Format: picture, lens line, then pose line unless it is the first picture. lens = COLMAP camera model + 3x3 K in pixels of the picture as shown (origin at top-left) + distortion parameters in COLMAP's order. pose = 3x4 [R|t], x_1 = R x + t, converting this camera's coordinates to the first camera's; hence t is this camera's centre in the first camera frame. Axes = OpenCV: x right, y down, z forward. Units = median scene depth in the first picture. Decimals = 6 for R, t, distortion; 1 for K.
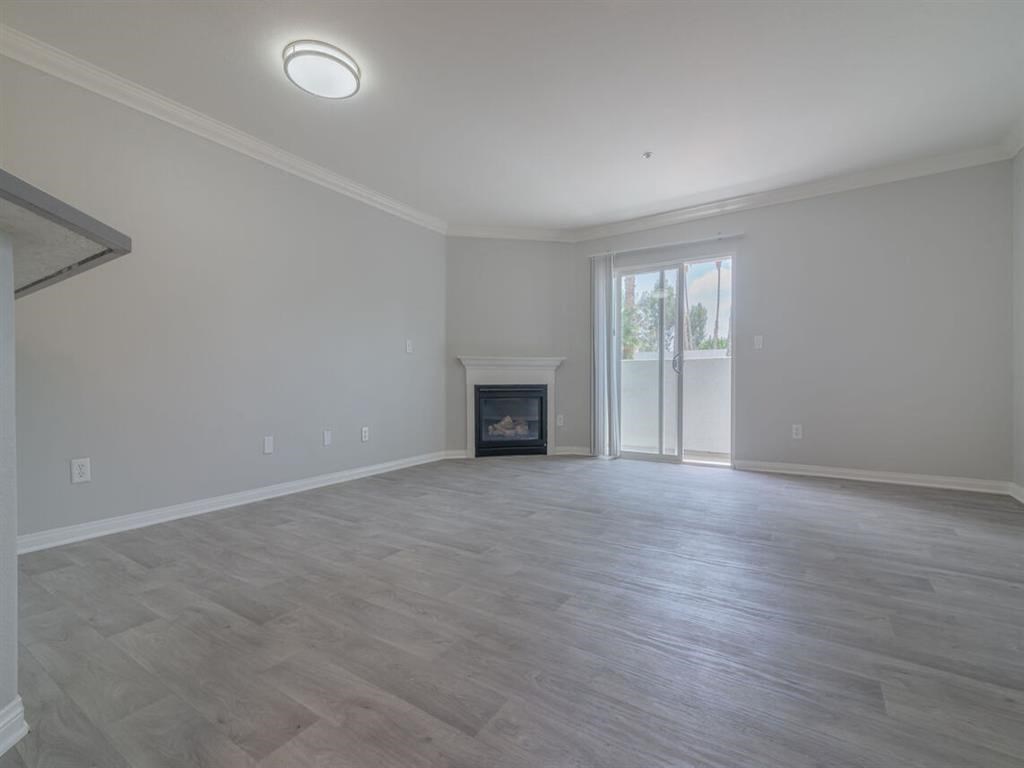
lens RADIAL K [[457.5, 0, 522.9], [0, 457.5, 391.6], [0, 0, 1]] dist [0.011062, 0.000479]
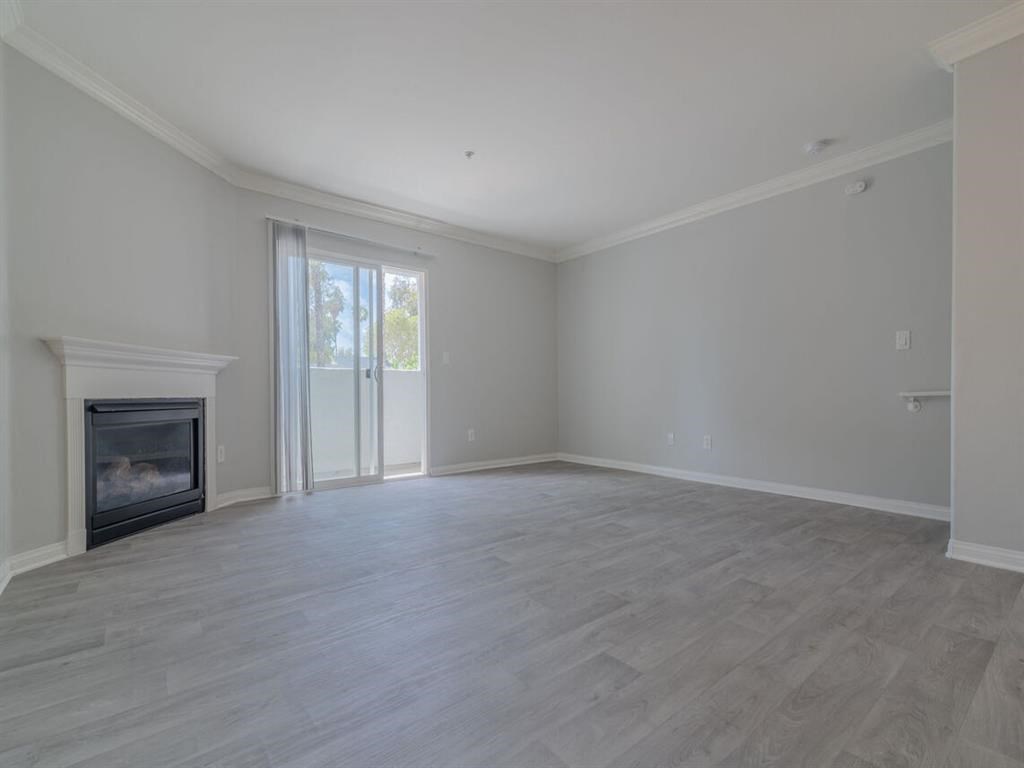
lens RADIAL K [[457.5, 0, 517.9], [0, 457.5, 403.4], [0, 0, 1]] dist [0.011062, 0.000479]
pose [[0.326703, -0.017429, 0.944966, -0.423812], [0.024343, 0.999653, 0.010022, -0.004328], [-0.944813, 0.019729, 0.327014, 0.424004]]
